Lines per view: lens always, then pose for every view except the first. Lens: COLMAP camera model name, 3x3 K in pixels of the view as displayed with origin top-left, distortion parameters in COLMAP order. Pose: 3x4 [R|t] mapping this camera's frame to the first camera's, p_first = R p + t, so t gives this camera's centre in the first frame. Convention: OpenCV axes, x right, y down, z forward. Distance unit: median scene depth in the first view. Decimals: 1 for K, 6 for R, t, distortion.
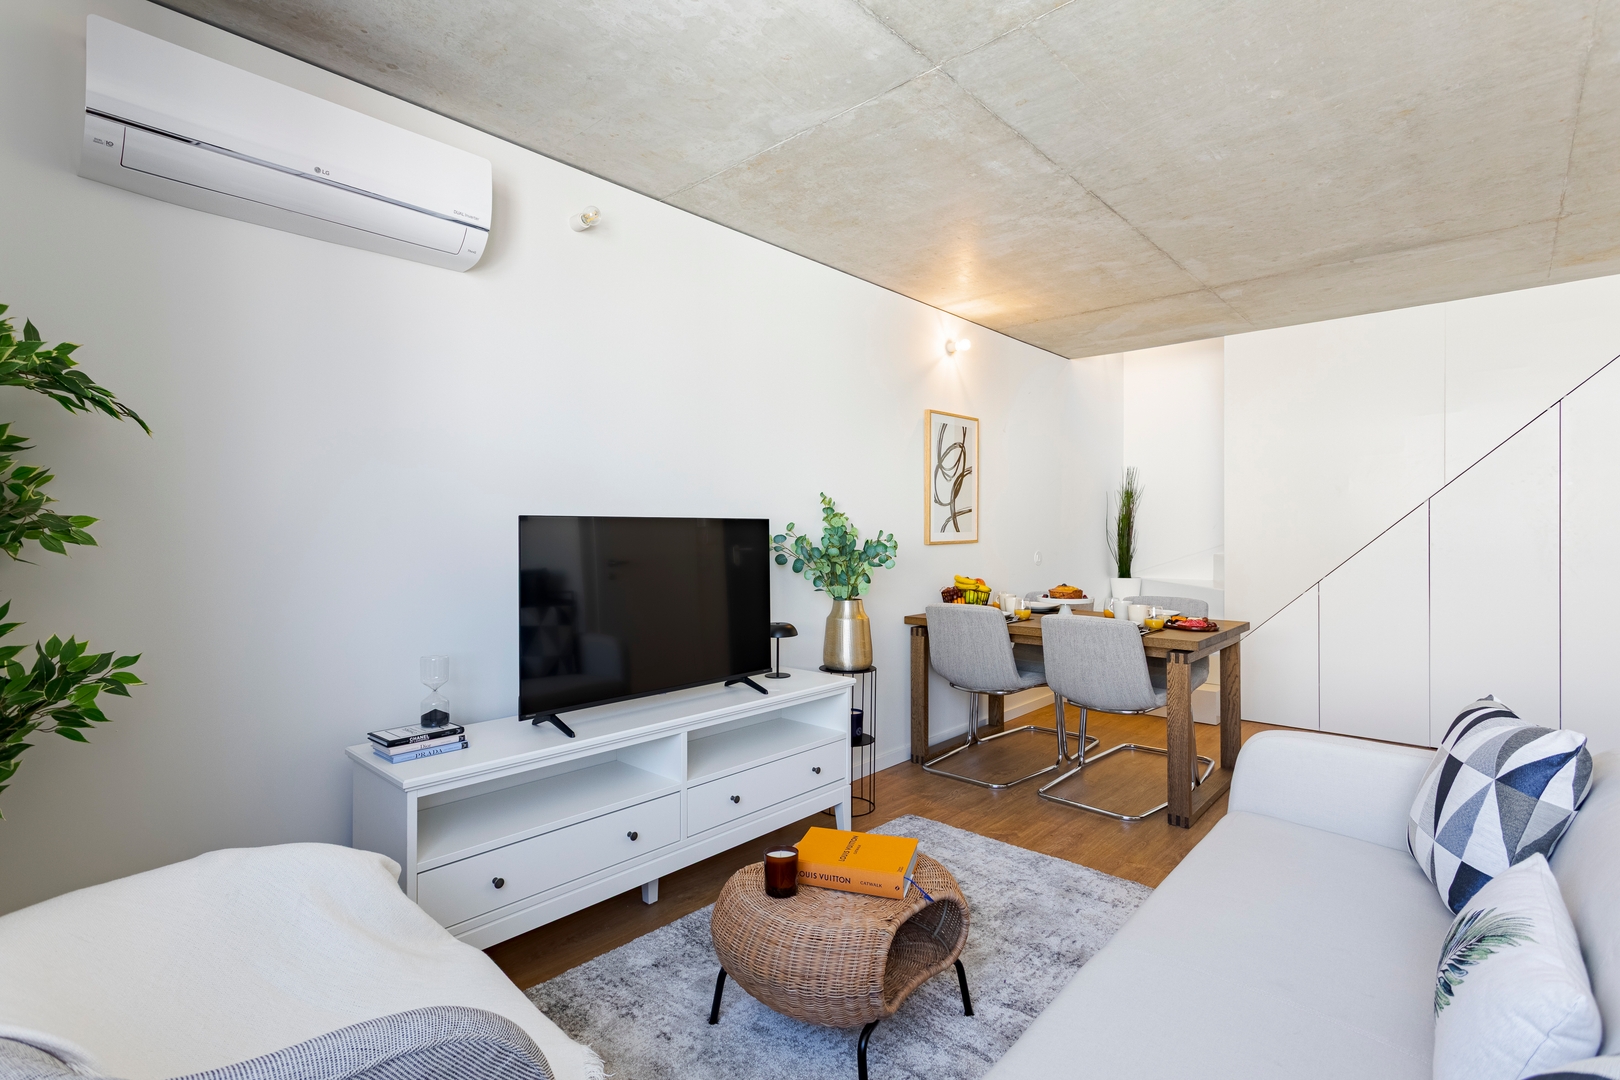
lens RADIAL K [[764.7, 0, 806.2], [0, 764.7, 527.0], [0, 0, 1]] dist [0.001404, -0.001645]
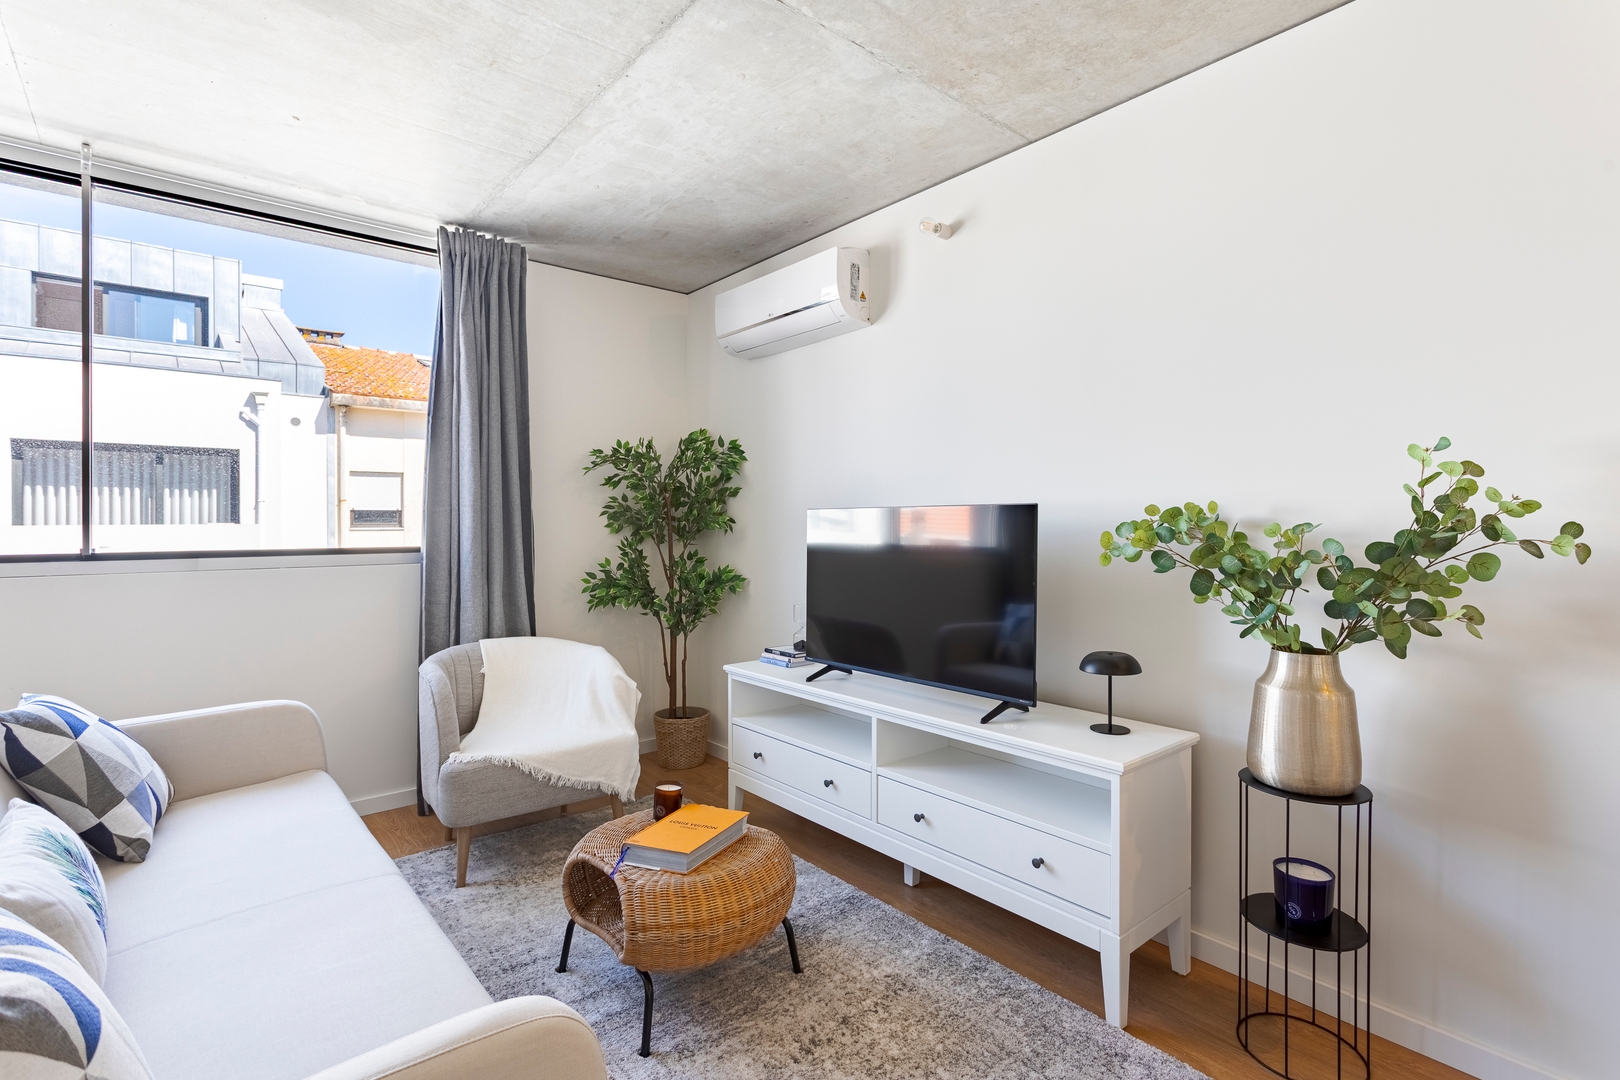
lens RADIAL K [[764.7, 0, 804.8], [0, 764.7, 517.3], [0, 0, 1]] dist [0.001404, -0.001645]
pose [[-0.132256, -0.007406, -0.991188, 0.619188], [0.007012, 0.999940, -0.008407, 0.006926], [0.991191, -0.008062, -0.132196, 0.745047]]
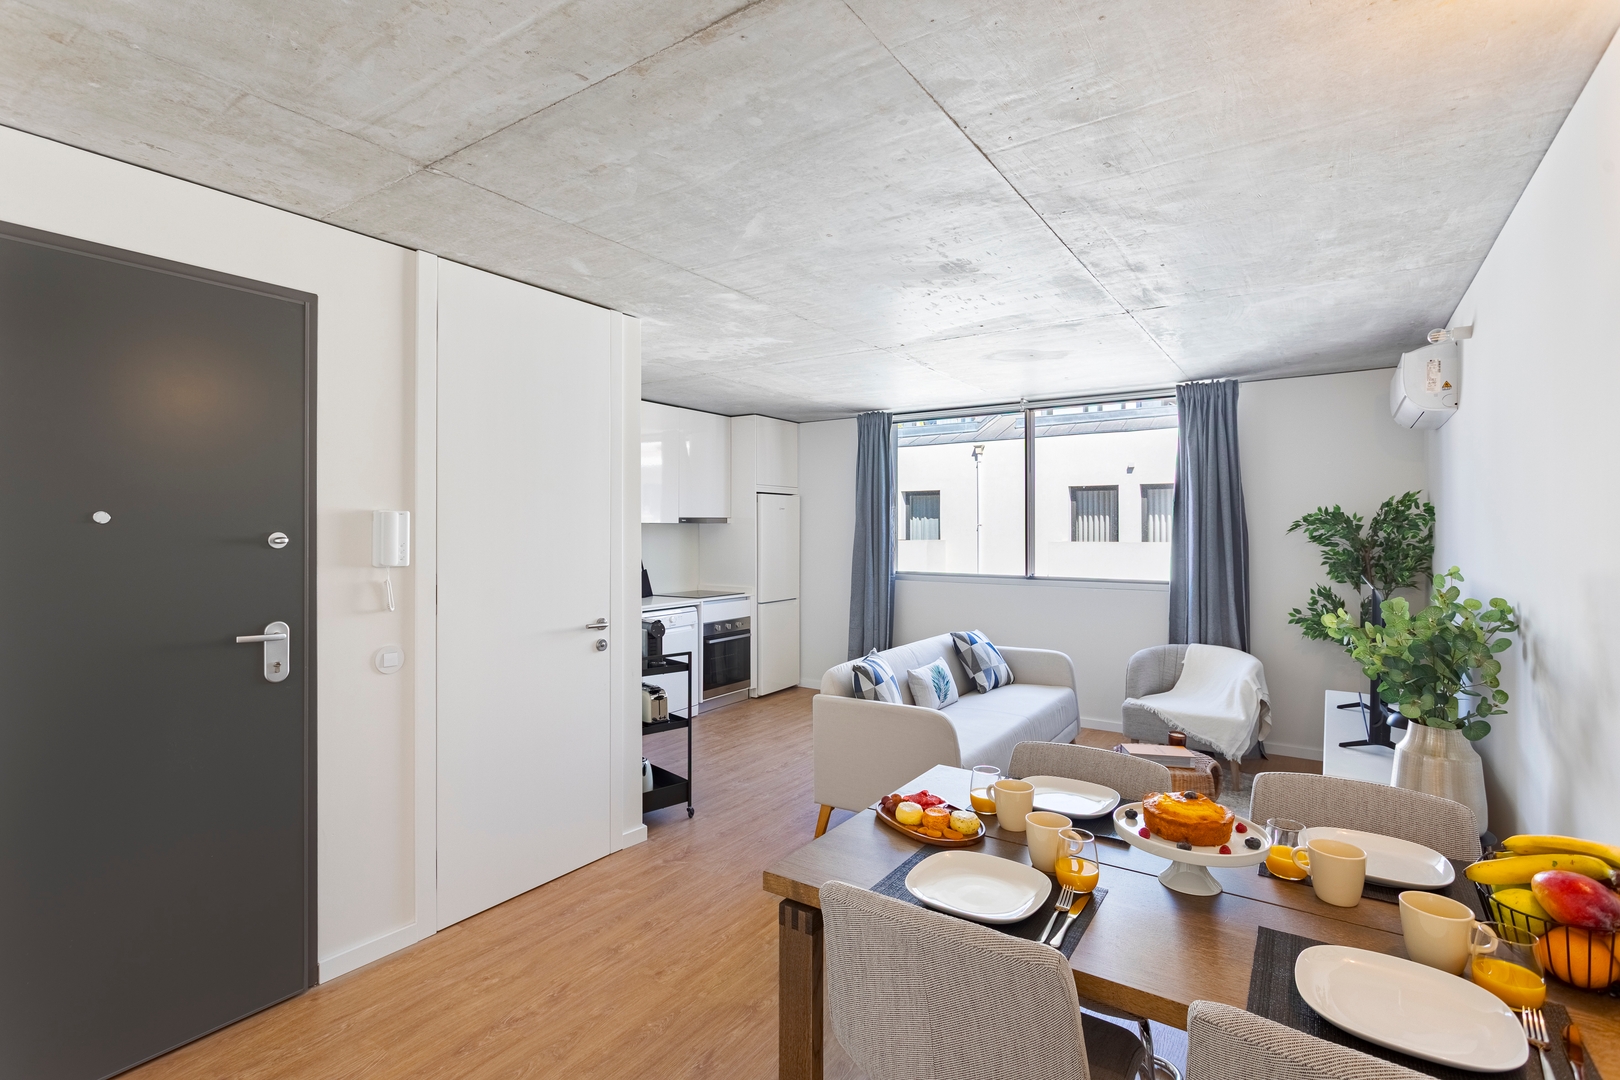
lens RADIAL K [[764.7, 0, 799.3], [0, 764.7, 516.5], [0, 0, 1]] dist [0.001404, -0.001645]
pose [[-0.991547, -0.001446, -0.129738, 0.690716], [0.001325, 0.999773, -0.021272, -0.070488], [0.129739, -0.021264, -0.991320, 1.608439]]
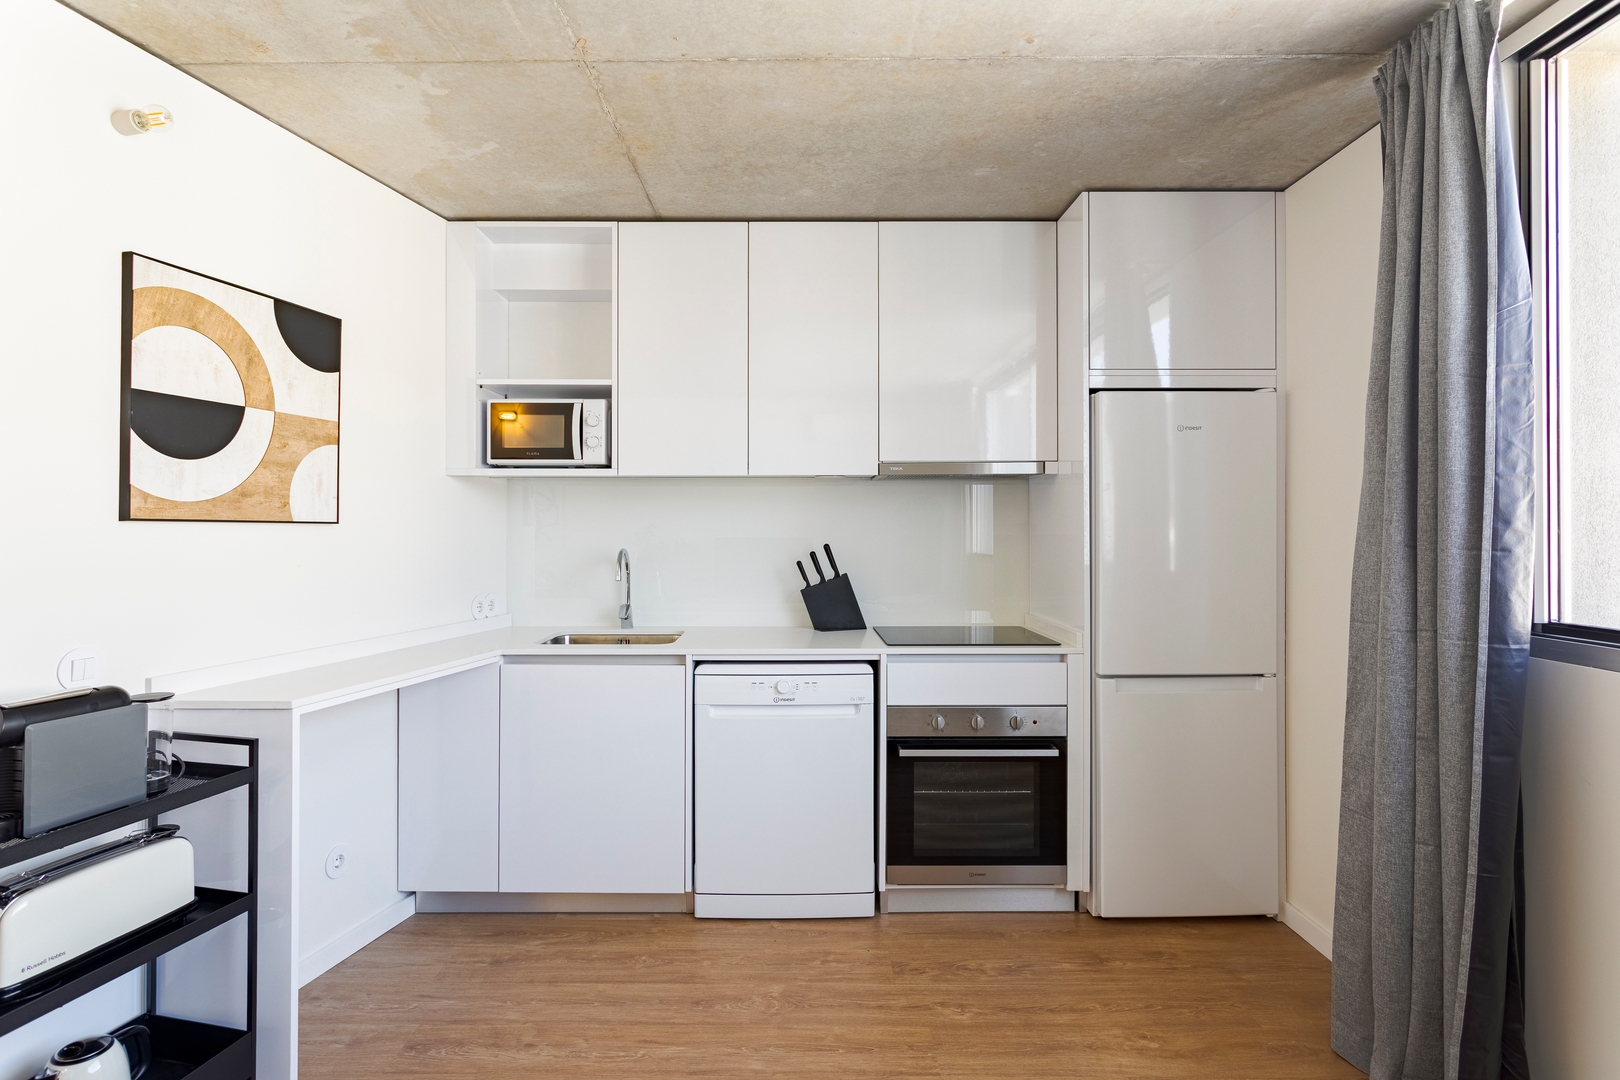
lens RADIAL K [[823.4, 0, 794.4], [0, 823.4, 526.0], [0, 0, 1]] dist [0.004037, -0.001561]
pose [[-0.665107, 0.005808, 0.746726, 0.114289], [0.000168, 0.999971, -0.007628, -0.031706], [-0.746748, -0.004948, -0.665088, 0.389886]]
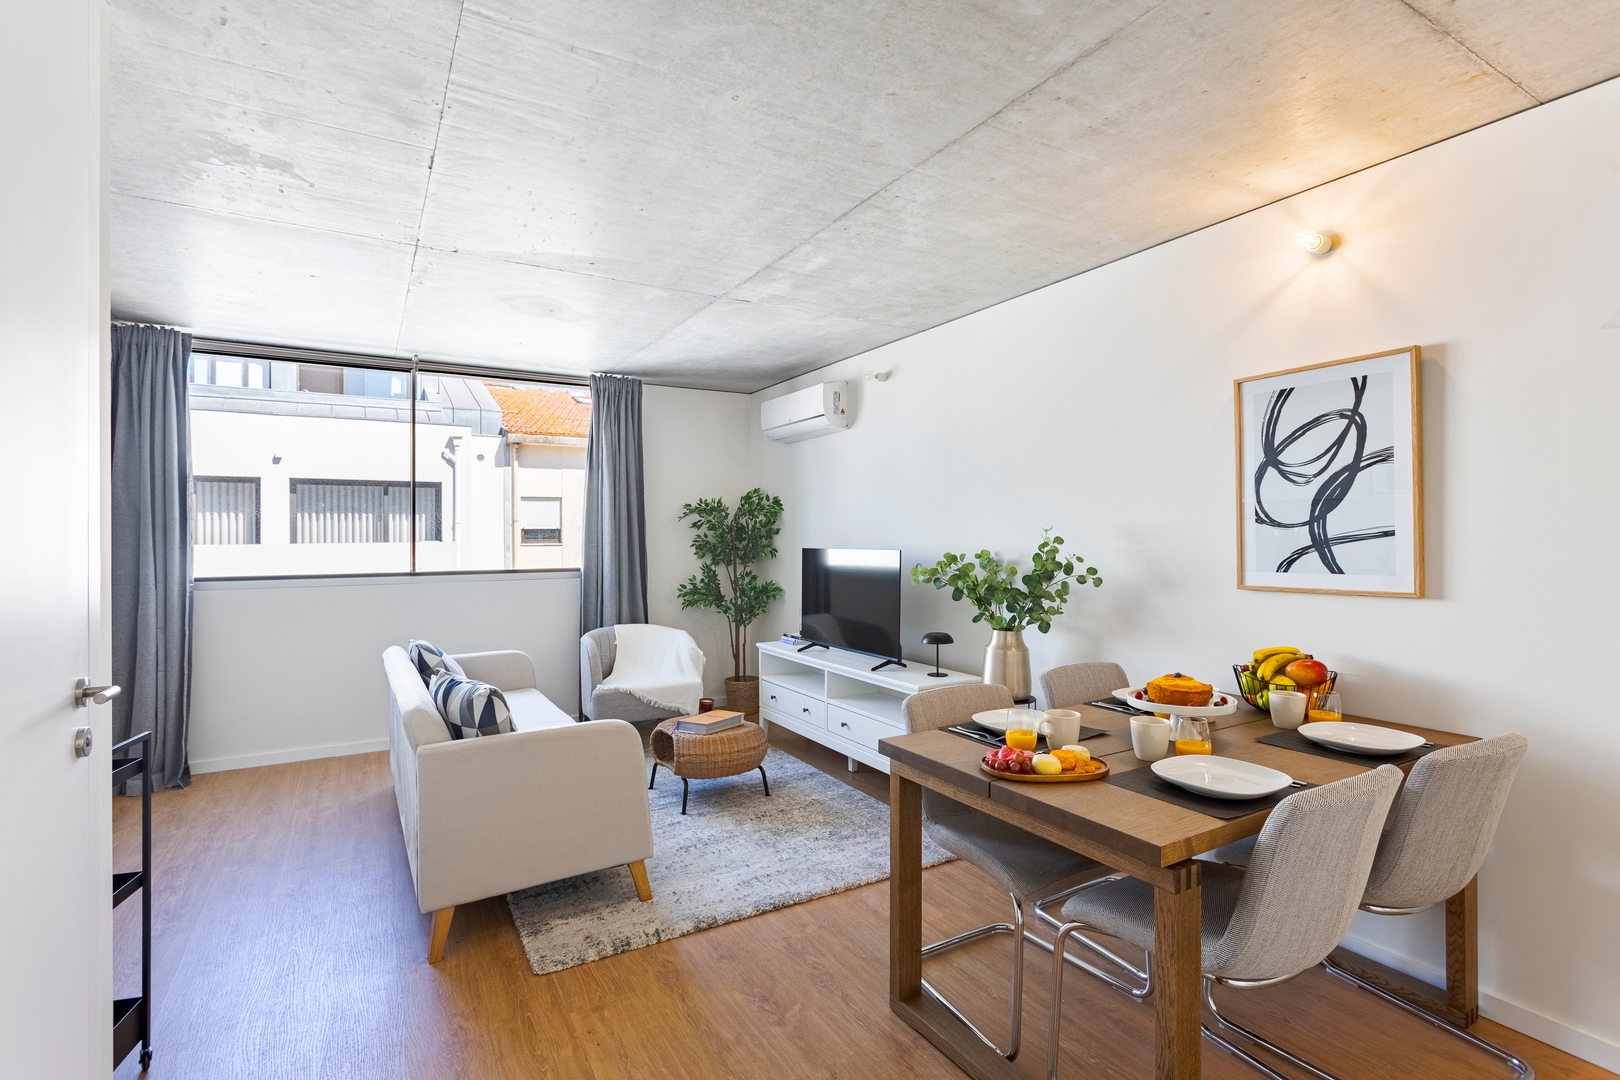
lens RADIAL K [[764.7, 0, 805.3], [0, 764.7, 521.3], [0, 0, 1]] dist [0.001404, -0.001645]
pose [[-0.298929, -0.014197, -0.954170, 1.110807], [0.009124, 0.999801, -0.017734, -0.032818], [0.954232, -0.014007, -0.298740, 1.062403]]
